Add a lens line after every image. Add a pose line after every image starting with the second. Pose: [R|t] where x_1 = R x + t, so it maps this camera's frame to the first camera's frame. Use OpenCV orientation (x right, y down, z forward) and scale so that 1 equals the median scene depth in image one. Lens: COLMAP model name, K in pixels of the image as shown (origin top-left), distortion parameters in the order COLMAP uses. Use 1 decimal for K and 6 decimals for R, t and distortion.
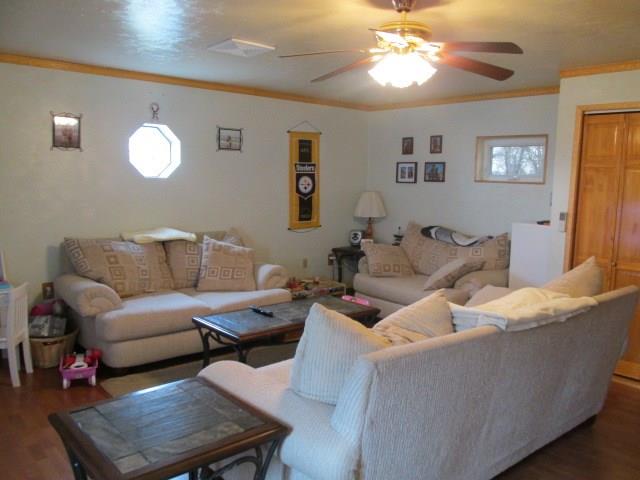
lens RADIAL K [[528.8, 0, 320.0], [0, 528.8, 239.8], [0, 0, 1]] dist [-0.047194, 0.015417]
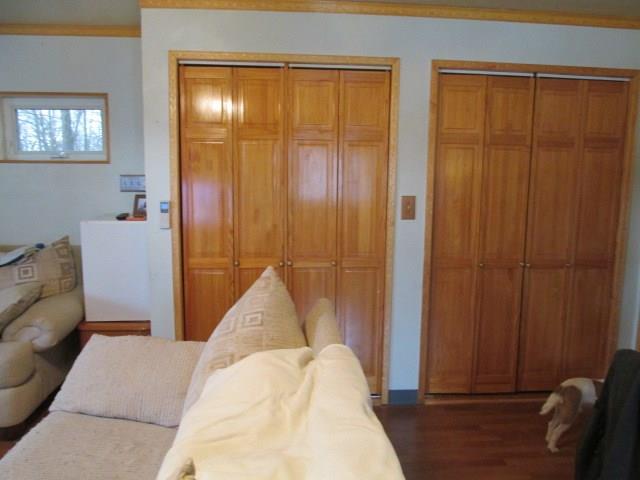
lens RADIAL K [[528.8, 0, 318.6], [0, 528.8, 241.0], [0, 0, 1]] dist [-0.047194, 0.015417]
pose [[0.593850, -0.133680, 0.793392, 0.012423], [0.102268, 0.990644, 0.090368, -0.038293], [-0.798049, 0.027474, 0.601965, 0.360942]]
